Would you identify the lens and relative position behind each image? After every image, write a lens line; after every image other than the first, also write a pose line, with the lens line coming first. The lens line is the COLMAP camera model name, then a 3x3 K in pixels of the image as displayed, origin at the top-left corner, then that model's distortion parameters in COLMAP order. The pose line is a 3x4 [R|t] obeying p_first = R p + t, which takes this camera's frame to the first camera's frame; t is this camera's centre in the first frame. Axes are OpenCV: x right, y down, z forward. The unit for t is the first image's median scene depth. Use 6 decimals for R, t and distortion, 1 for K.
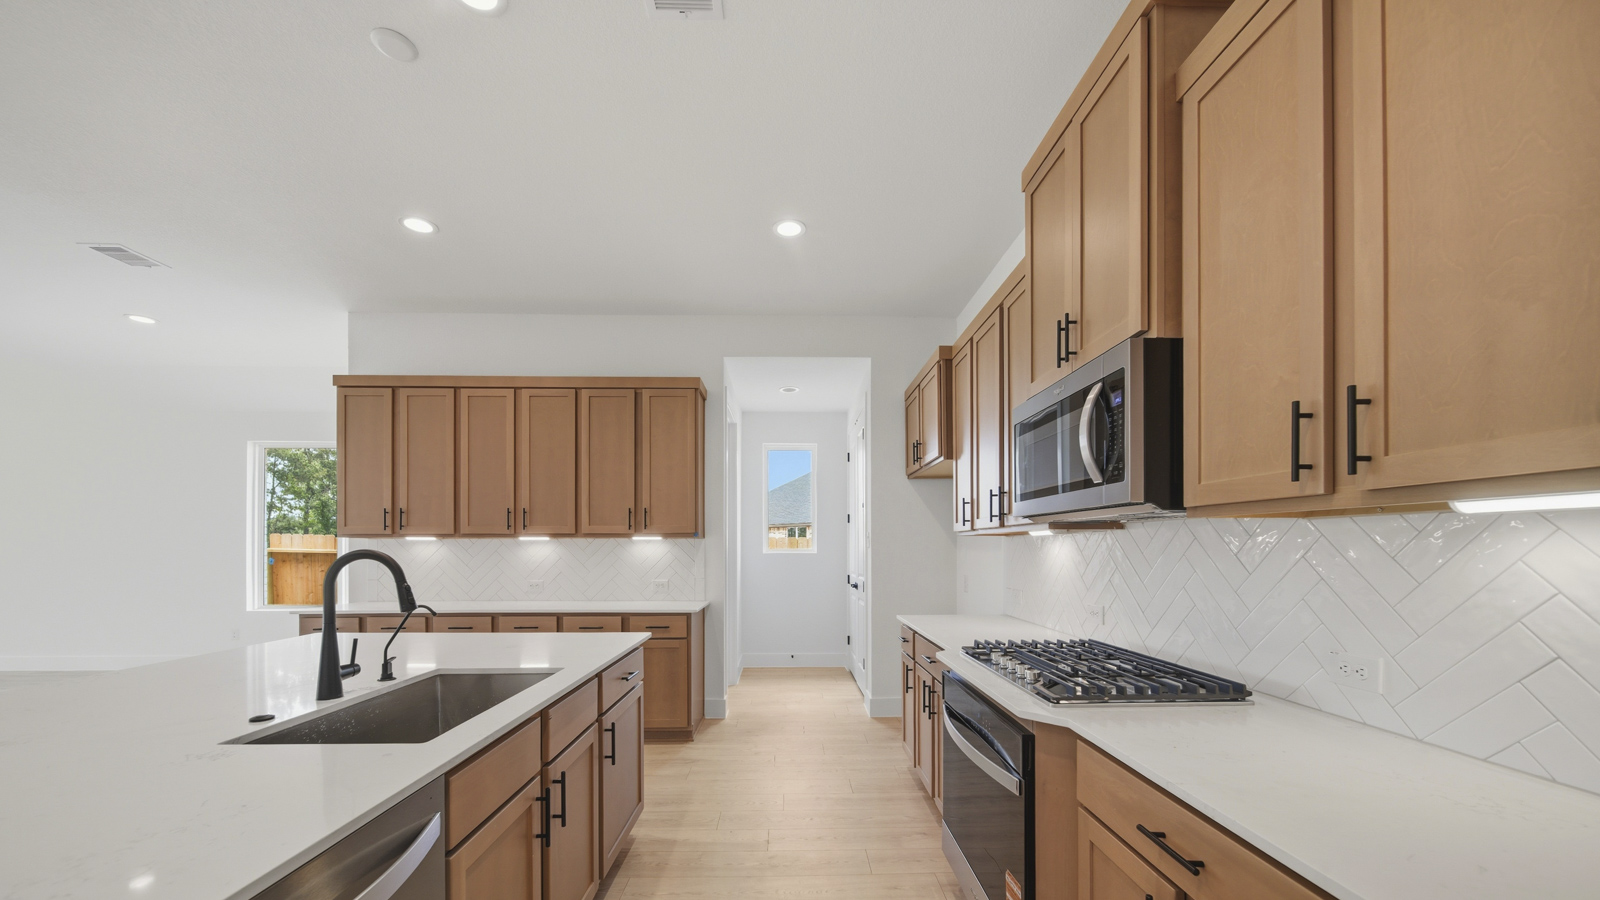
lens RADIAL K [[572.3, 0, 802.2], [0, 572.3, 544.4], [0, 0, 1]] dist [0.000294, 0.000021]
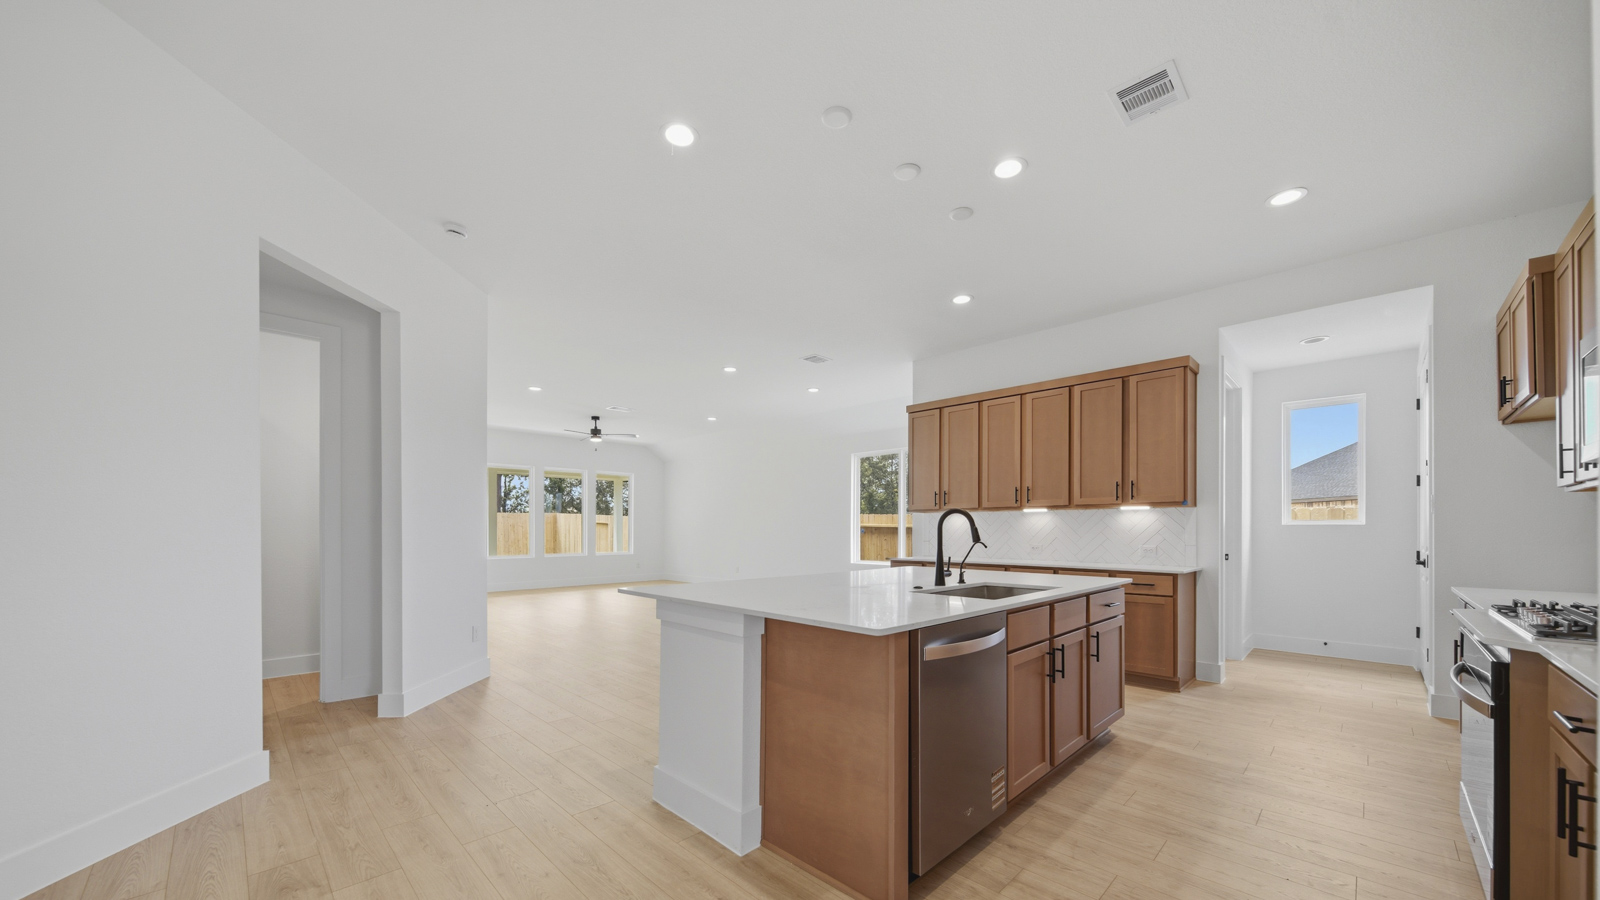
lens RADIAL K [[573.5, 0, 798.4], [0, 573.5, 530.4], [0, 0, 1]] dist [-0.000710, -0.000054]
pose [[0.686023, 0.003532, -0.727572, 0.100040], [0.001925, 0.999976, 0.006669, 0.026084], [0.727578, -0.005976, 0.685999, -0.264572]]
